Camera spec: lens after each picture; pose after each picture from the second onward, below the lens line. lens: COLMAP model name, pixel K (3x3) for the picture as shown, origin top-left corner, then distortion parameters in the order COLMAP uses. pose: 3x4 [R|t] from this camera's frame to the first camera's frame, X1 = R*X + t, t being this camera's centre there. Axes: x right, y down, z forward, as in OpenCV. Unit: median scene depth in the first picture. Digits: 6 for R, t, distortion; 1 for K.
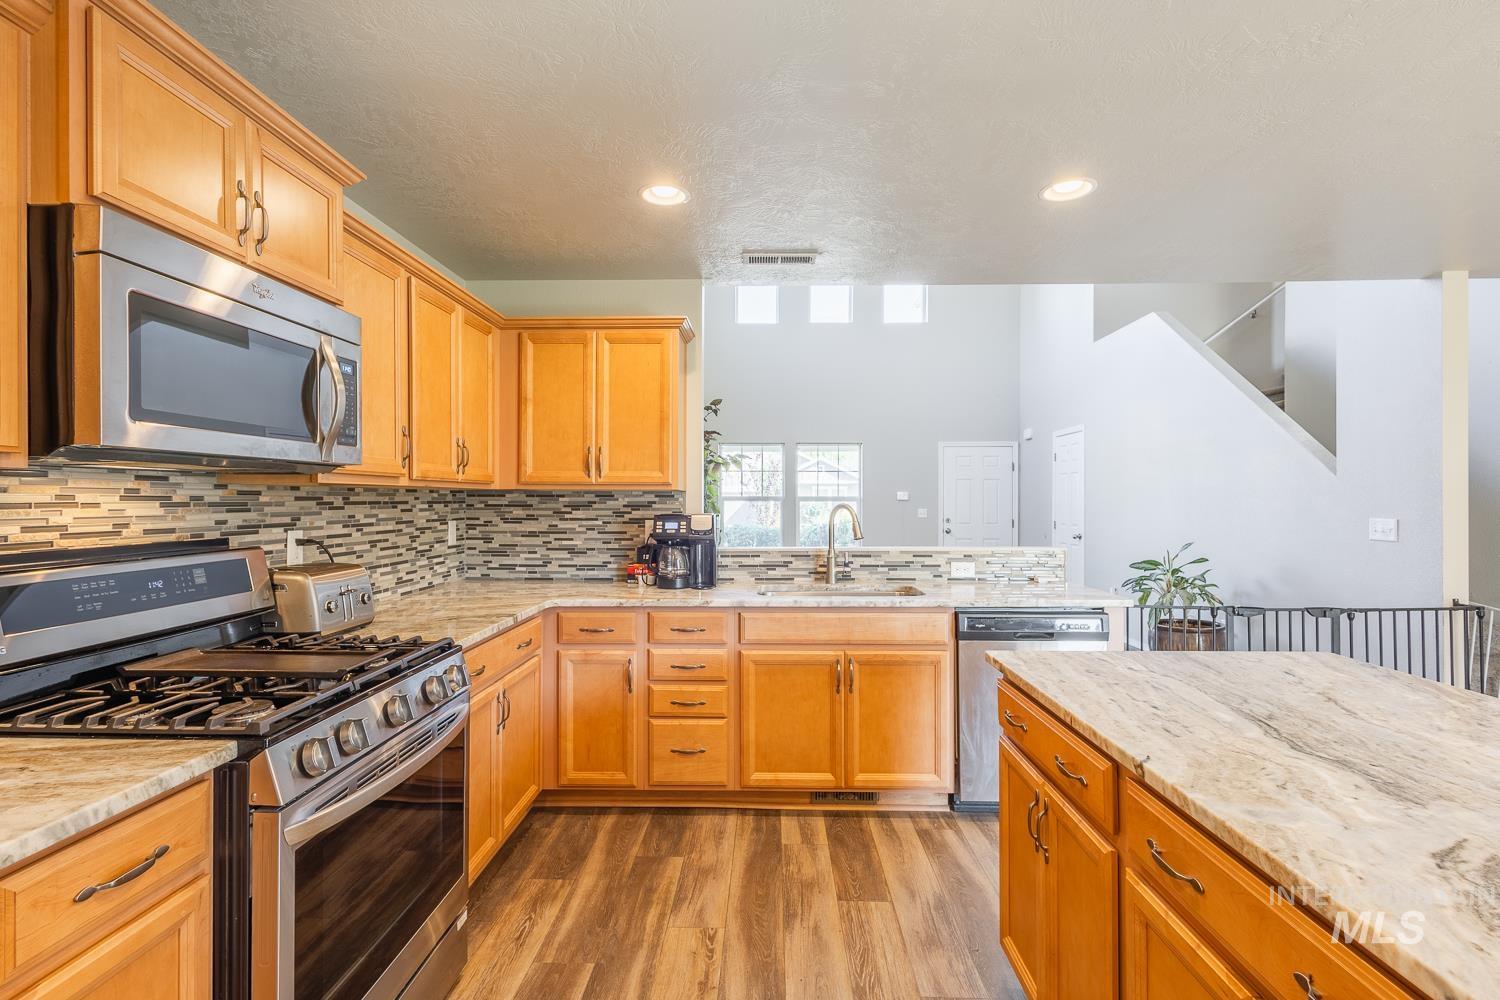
lens RADIAL K [[697.6, 0, 749.3], [0, 697.6, 500.0], [0, 0, 1]] dist [0.012258, -0.004550]
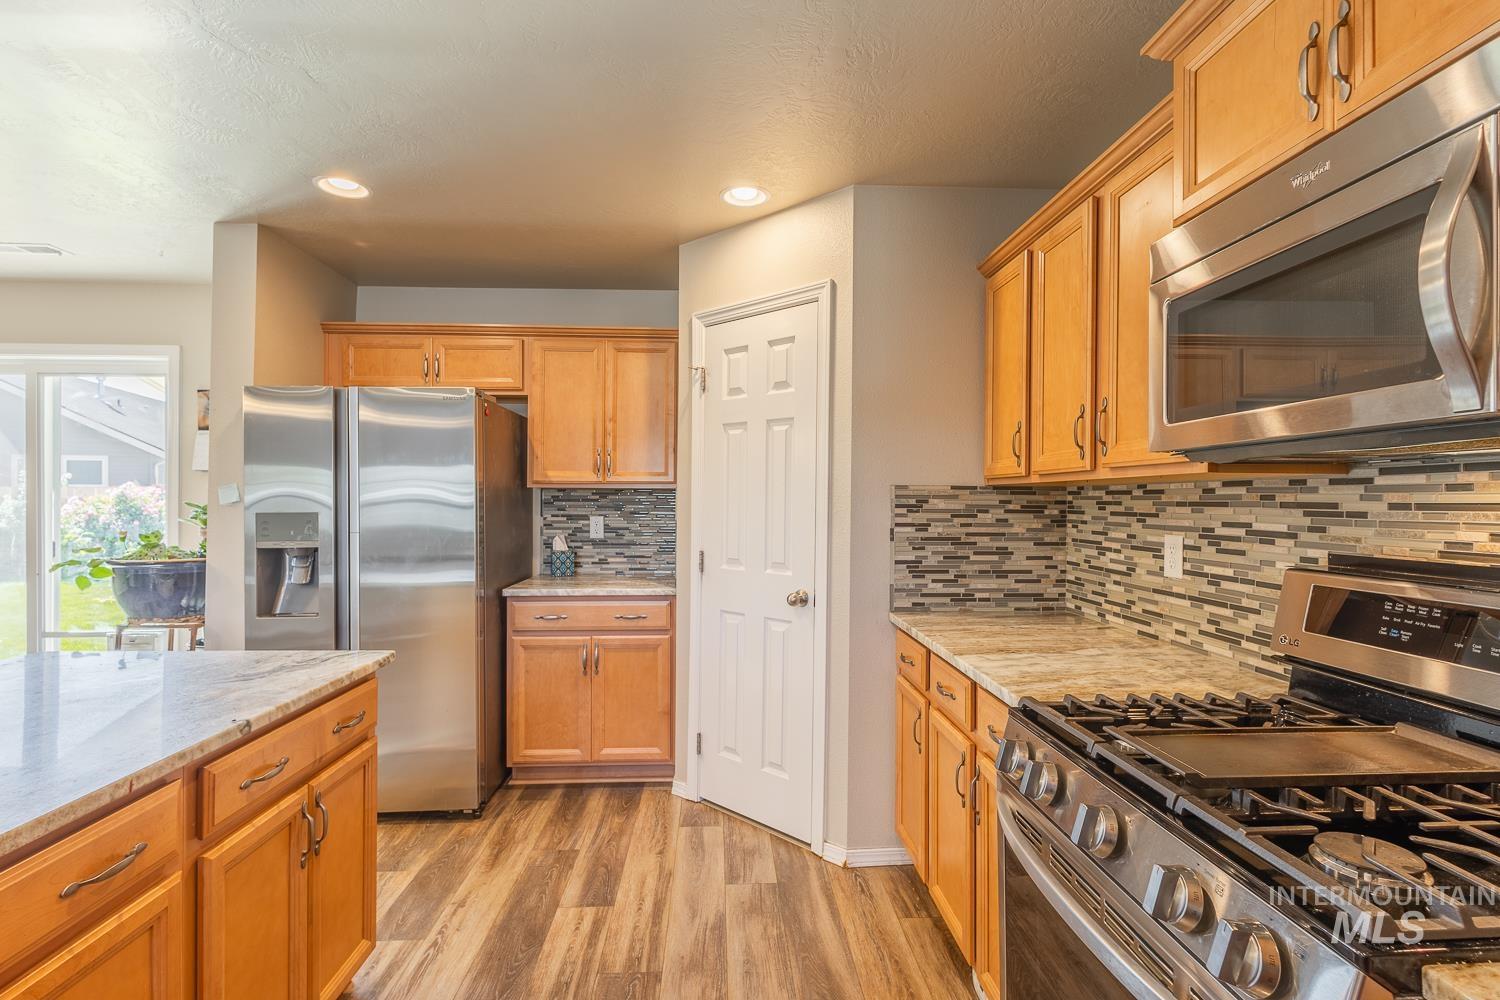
lens RADIAL K [[699.2, 0, 750.0], [0, 699.2, 500.0], [0, 0, 1]] dist [0.006700, -0.004062]
pose [[-0.996914, -0.002710, -0.078457, -0.071693], [-0.002791, 0.999996, 0.000929, 0.000813], [0.078454, 0.001146, -0.996917, 0.859494]]
